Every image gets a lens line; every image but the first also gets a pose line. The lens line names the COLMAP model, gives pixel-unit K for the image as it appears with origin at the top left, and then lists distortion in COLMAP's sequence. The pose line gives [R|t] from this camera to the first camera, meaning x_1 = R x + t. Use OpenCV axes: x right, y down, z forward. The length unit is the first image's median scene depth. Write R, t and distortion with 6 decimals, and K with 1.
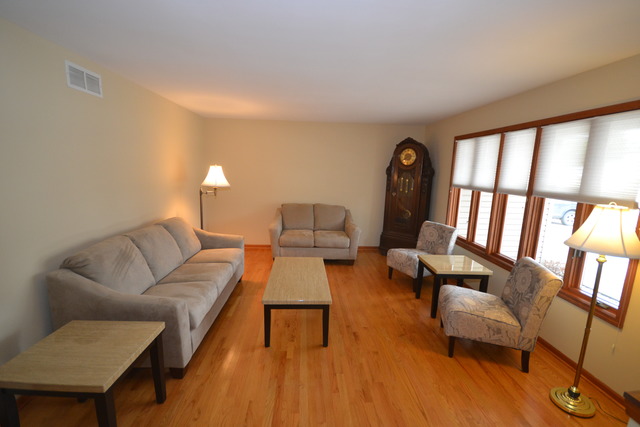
lens RADIAL K [[284.5, 0, 318.1], [0, 284.5, 216.6], [0, 0, 1]] dist [0.003727, -0.006045]
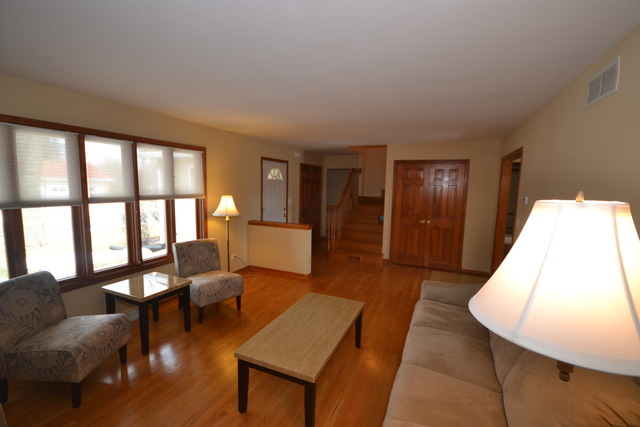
lens RADIAL K [[284.6, 0, 315.8], [0, 284.6, 218.0], [0, 0, 1]] dist [0.012541, -0.000093]
pose [[-0.889462, -0.062812, 0.452672, -0.329130], [0.065720, 0.962635, 0.262708, -0.202511], [-0.452259, 0.263418, -0.852099, 1.293252]]
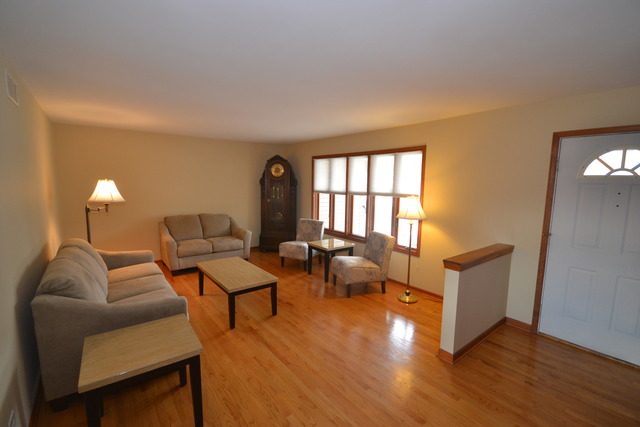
lens RADIAL K [[284.5, 0, 318.1], [0, 284.5, 216.6], [0, 0, 1]] dist [0.003727, -0.006045]
pose [[0.815128, -0.088896, 0.572419, -0.365902], [0.106866, 0.994271, 0.002231, 0.013069], [-0.569338, 0.059354, 0.819958, -0.158516]]
